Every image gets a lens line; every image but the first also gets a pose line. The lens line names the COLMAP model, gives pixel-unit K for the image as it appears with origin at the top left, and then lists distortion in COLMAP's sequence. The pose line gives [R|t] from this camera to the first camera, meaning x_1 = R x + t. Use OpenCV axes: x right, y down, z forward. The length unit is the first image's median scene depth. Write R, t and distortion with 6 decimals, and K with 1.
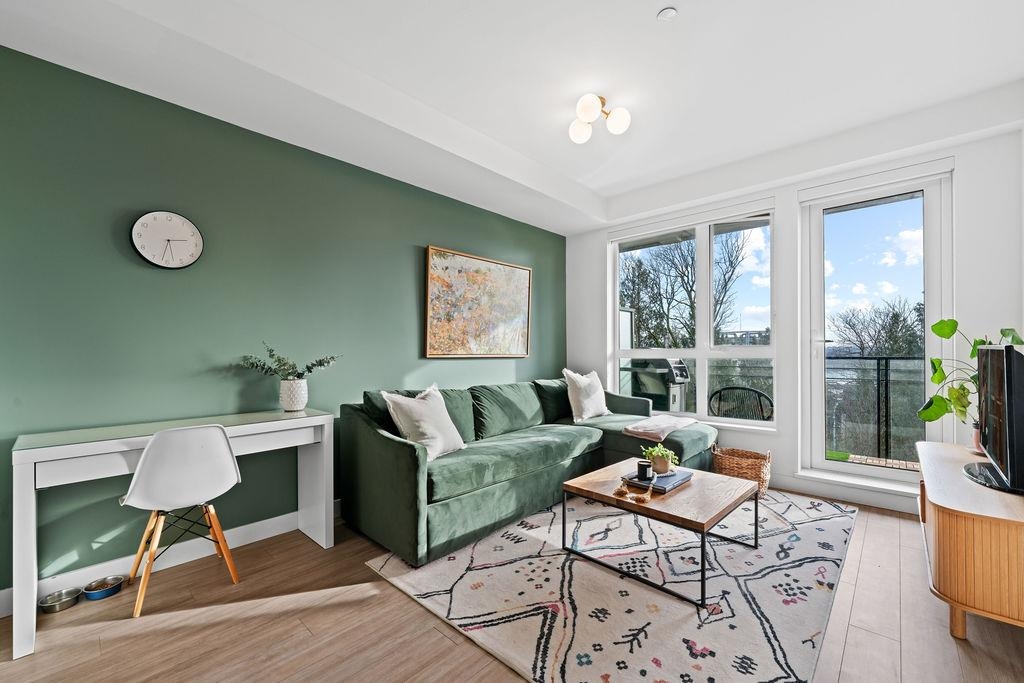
lens RADIAL K [[416.4, 0, 517.9], [0, 416.4, 347.3], [0, 0, 1]] dist [-0.001314, -0.000199]
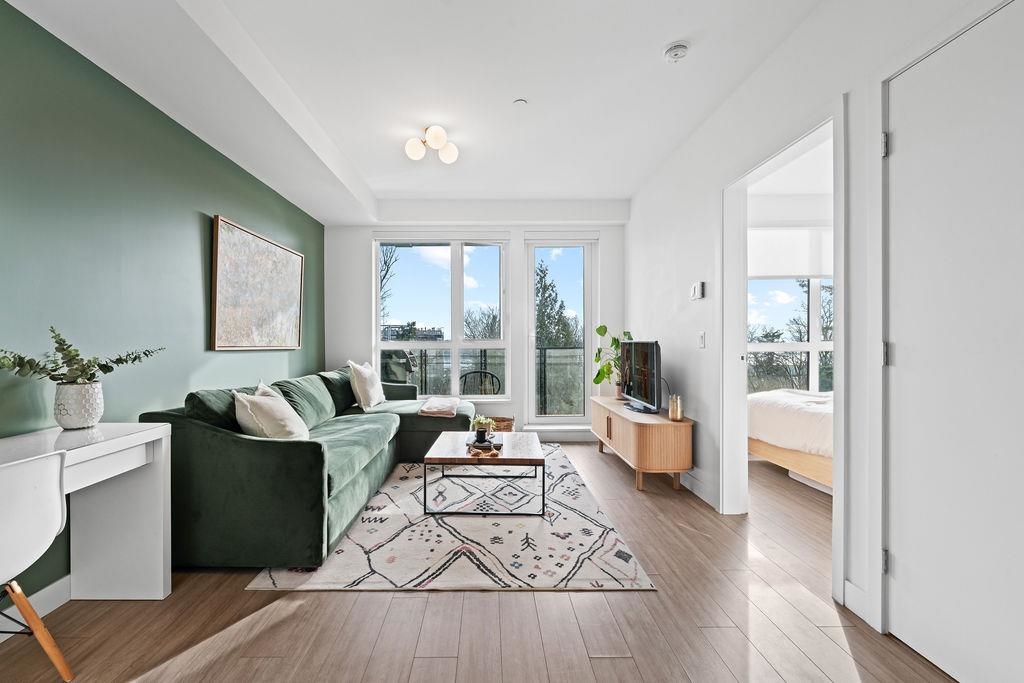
lens RADIAL K [[420.2, 0, 492.4], [0, 420.2, 343.1], [0, 0, 1]] dist [-0.000268, -0.000103]
pose [[0.733138, 0.001904, 0.680077, -0.522549], [-0.007692, 0.999955, 0.005492, 0.001611], [-0.680037, -0.009257, 0.733120, 0.020019]]
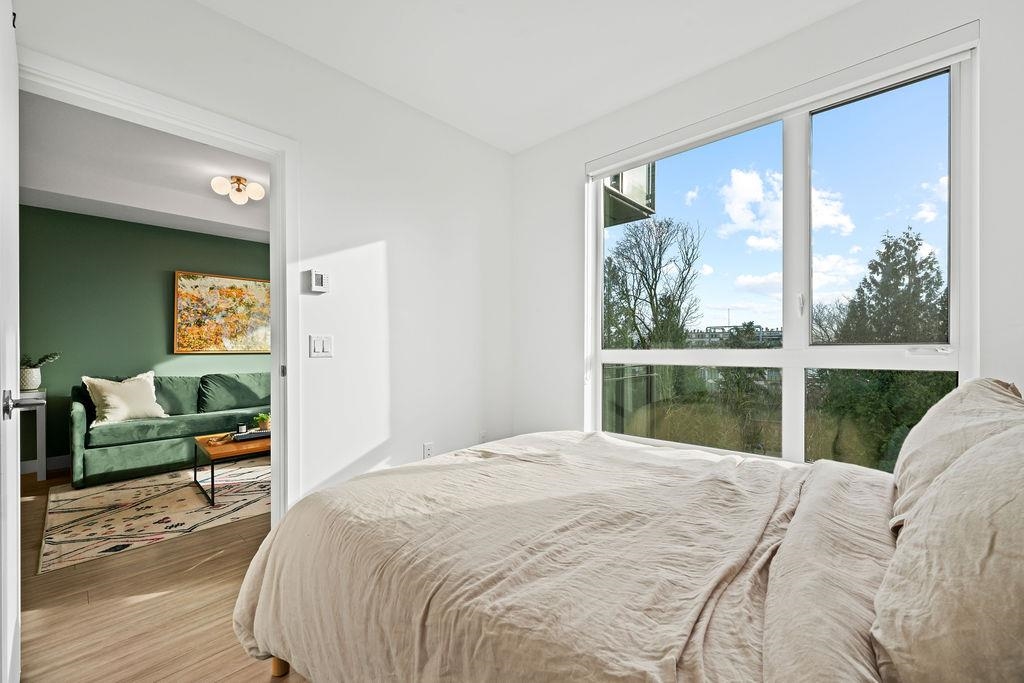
lens RADIAL K [[412.6, 0, 512.0], [0, 412.6, 341.5], [0, 0, 1]] dist [-0.001863, -0.000072]
pose [[0.999999, 0.000429, -0.000921, 1.197192], [-0.000430, 0.999999, -0.000929, -0.017356], [0.000921, 0.000929, 0.999999, -0.463167]]
